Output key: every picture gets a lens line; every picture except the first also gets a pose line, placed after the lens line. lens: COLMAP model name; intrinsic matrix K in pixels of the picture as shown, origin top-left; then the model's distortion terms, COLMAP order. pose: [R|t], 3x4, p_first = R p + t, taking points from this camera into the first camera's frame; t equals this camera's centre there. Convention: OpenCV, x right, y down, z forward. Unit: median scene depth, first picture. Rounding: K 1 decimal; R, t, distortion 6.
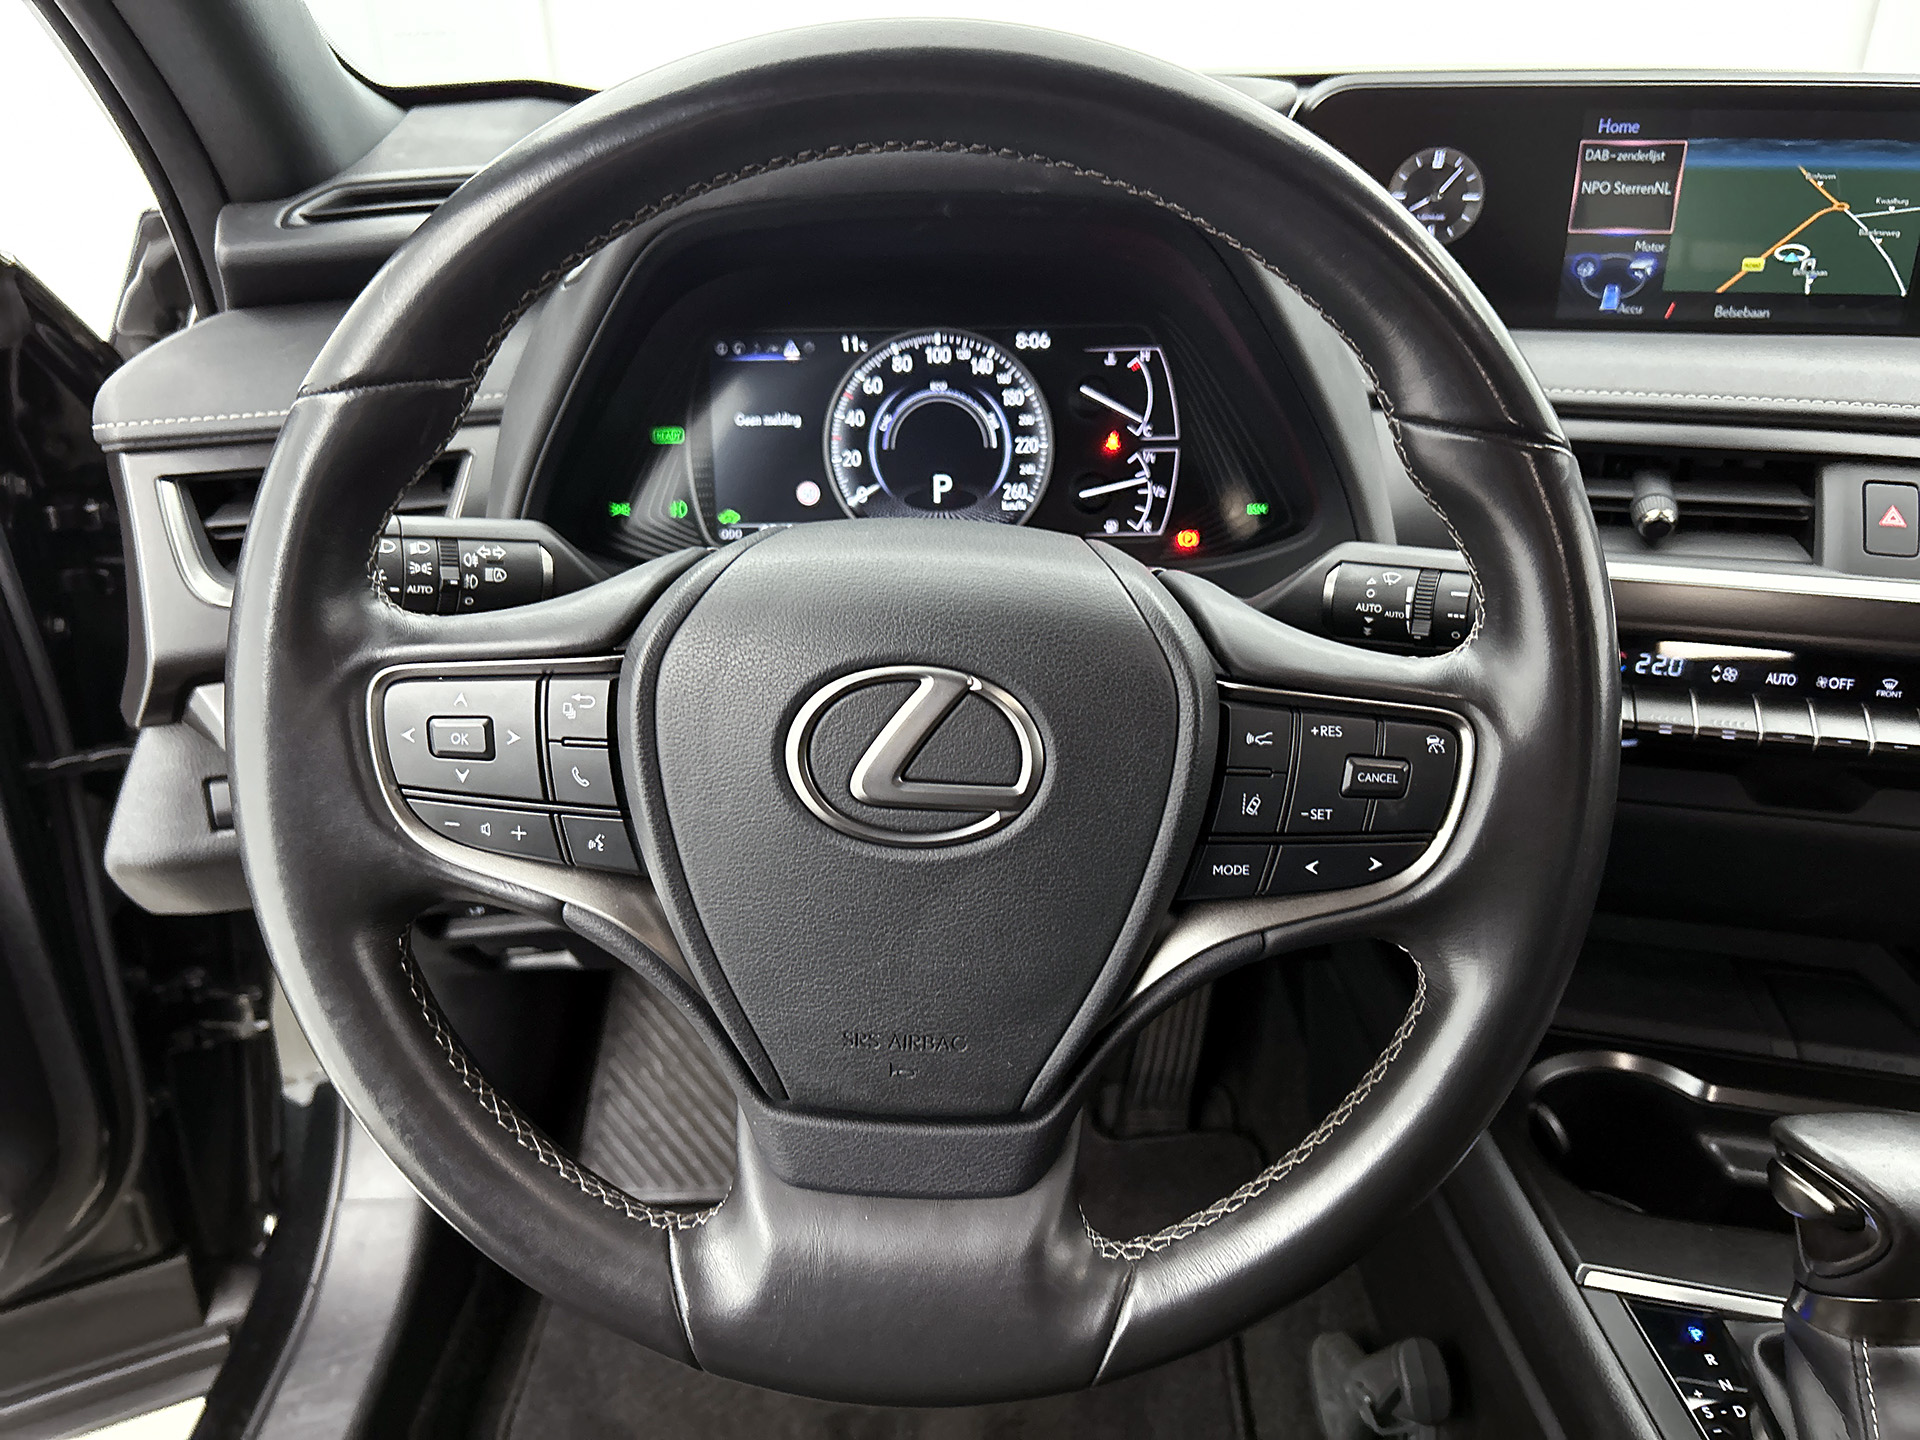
lens RADIAL K [[1450.1, 0, 989.0], [0, 1450.1, 718.8], [0, 0, 1]] dist [0.048864, -0.051205]
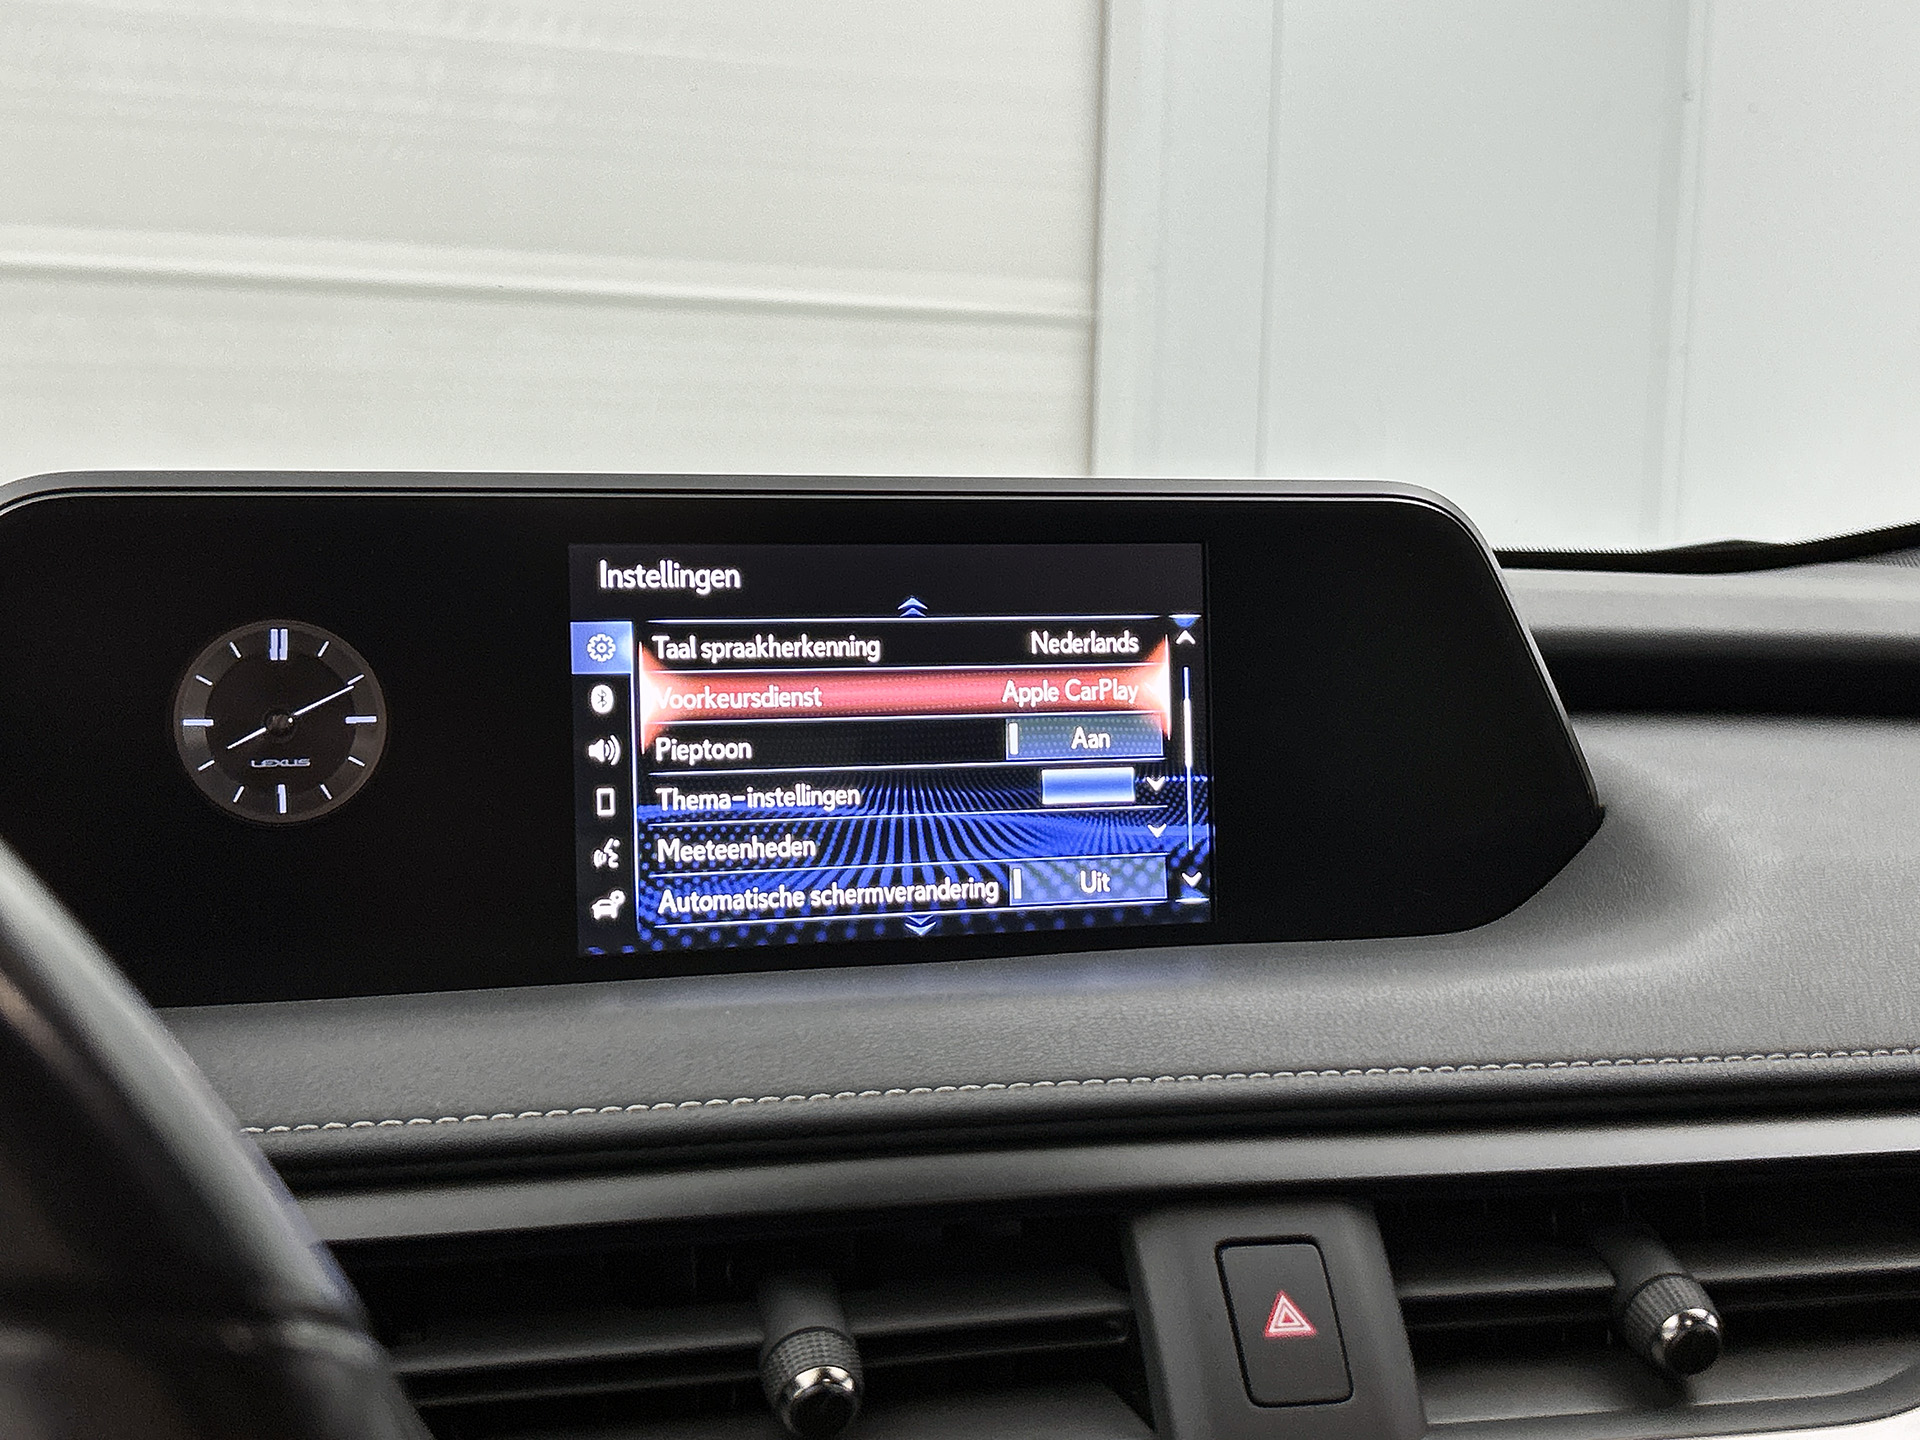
lens RADIAL K [[2444.6, 0, 975.3], [0, 2444.6, 715.6], [0, 0, 1]] dist [0.046496, 0.000000]
pose [[0.899755, -0.028440, 0.435467, 0.177784], [0.188699, 0.925118, -0.329469, -0.068056], [-0.393488, 0.378613, 0.837746, 0.288347]]
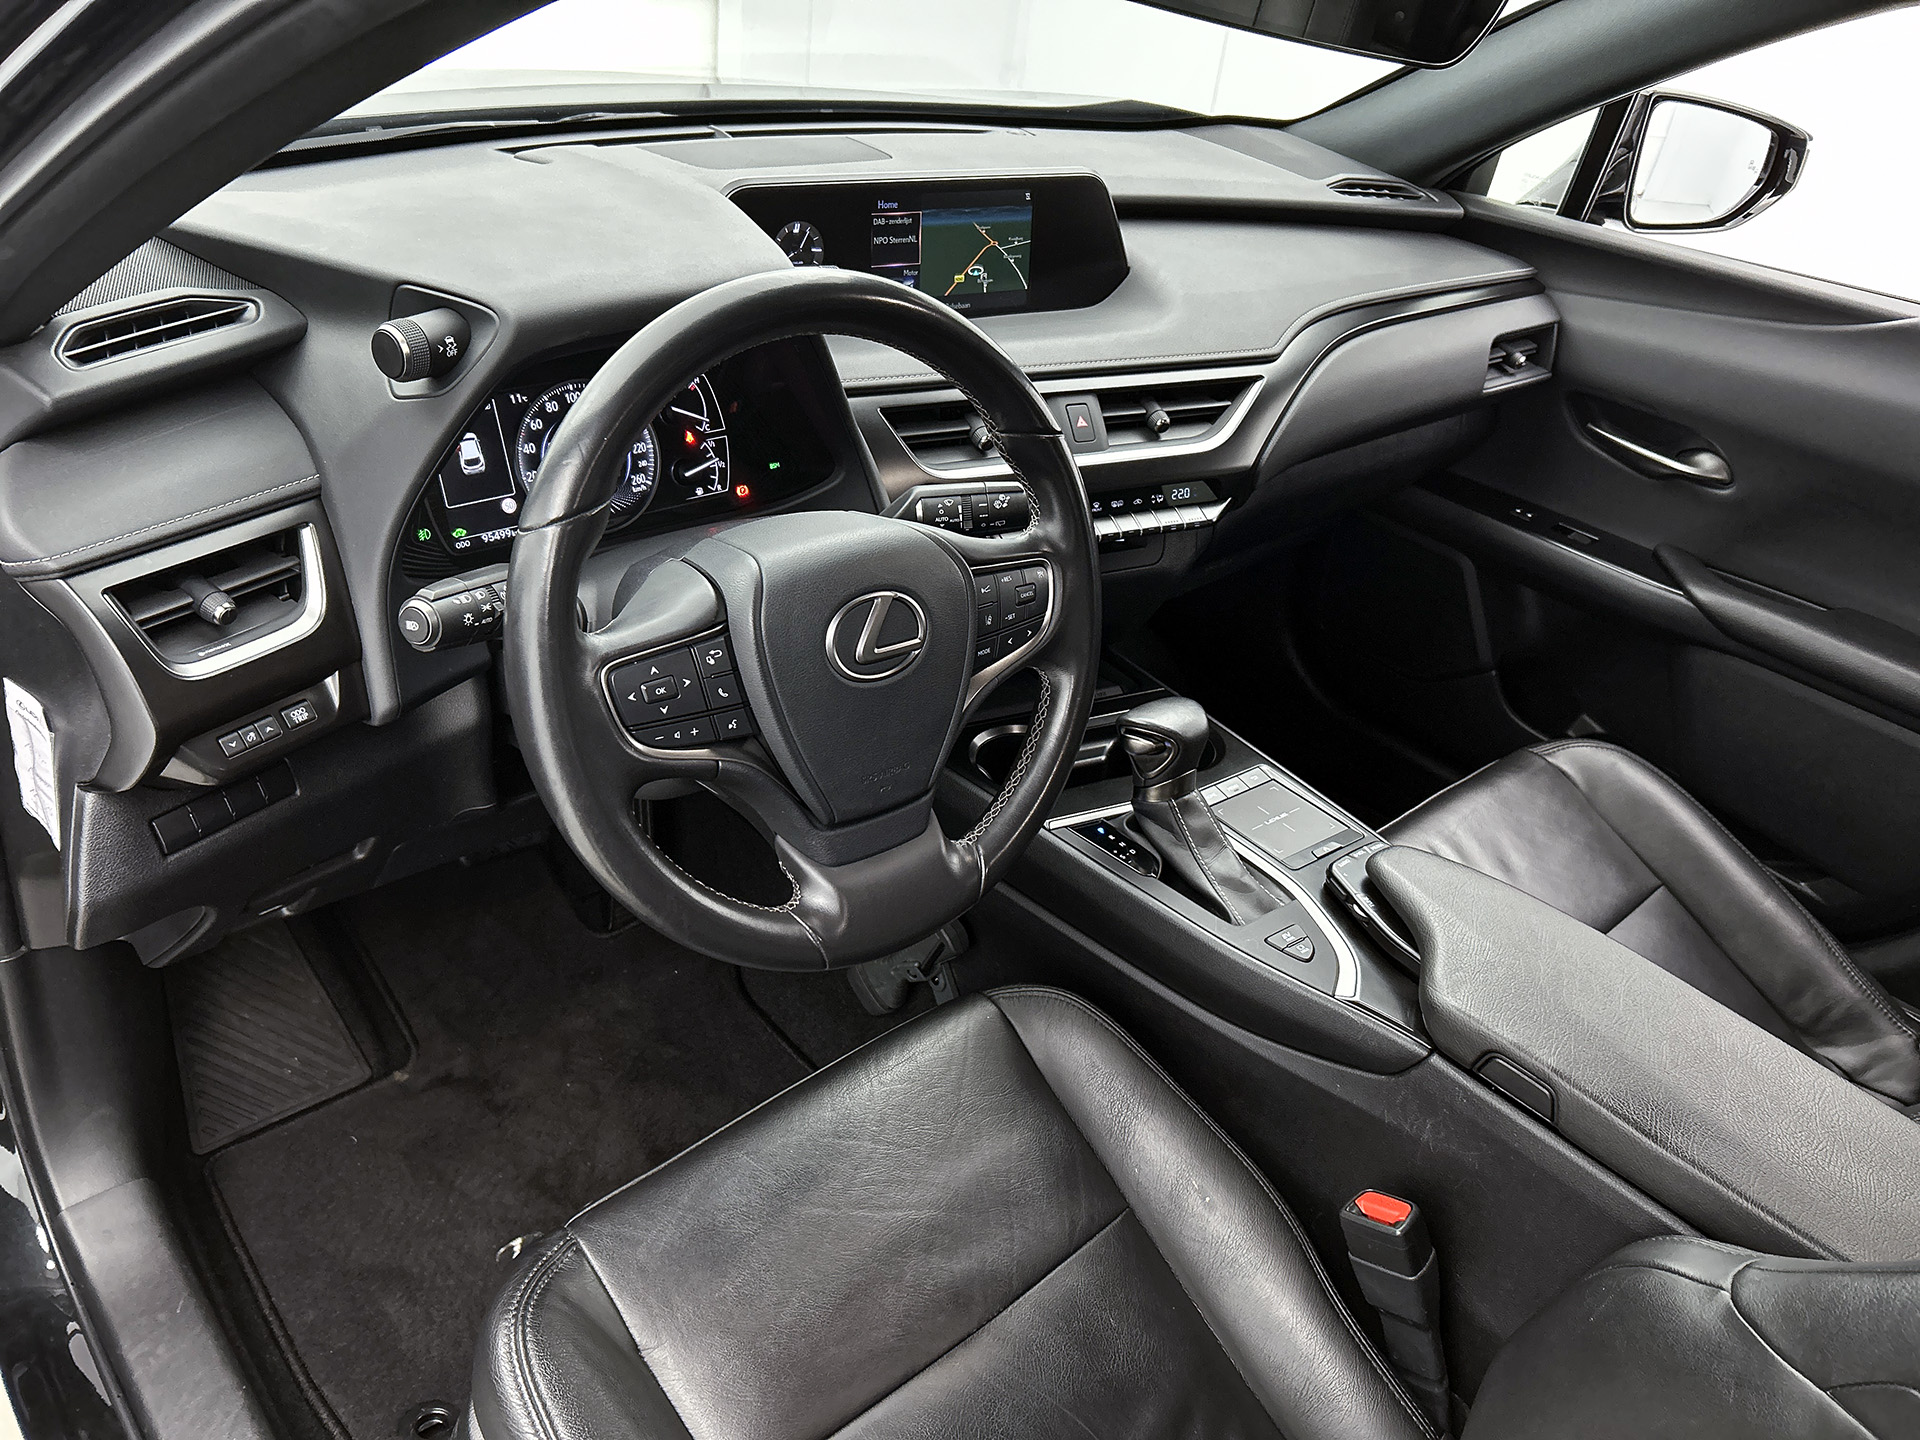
lens RADIAL K [[1450.1, 0, 968.1], [0, 1450.1, 724.6], [0, 0, 1]] dist [0.048864, -0.051205]
pose [[0.755771, -0.275078, 0.594258, -0.701425], [0.207027, 0.961316, 0.181693, -0.116401], [-0.621249, -0.014291, 0.783483, -0.412208]]
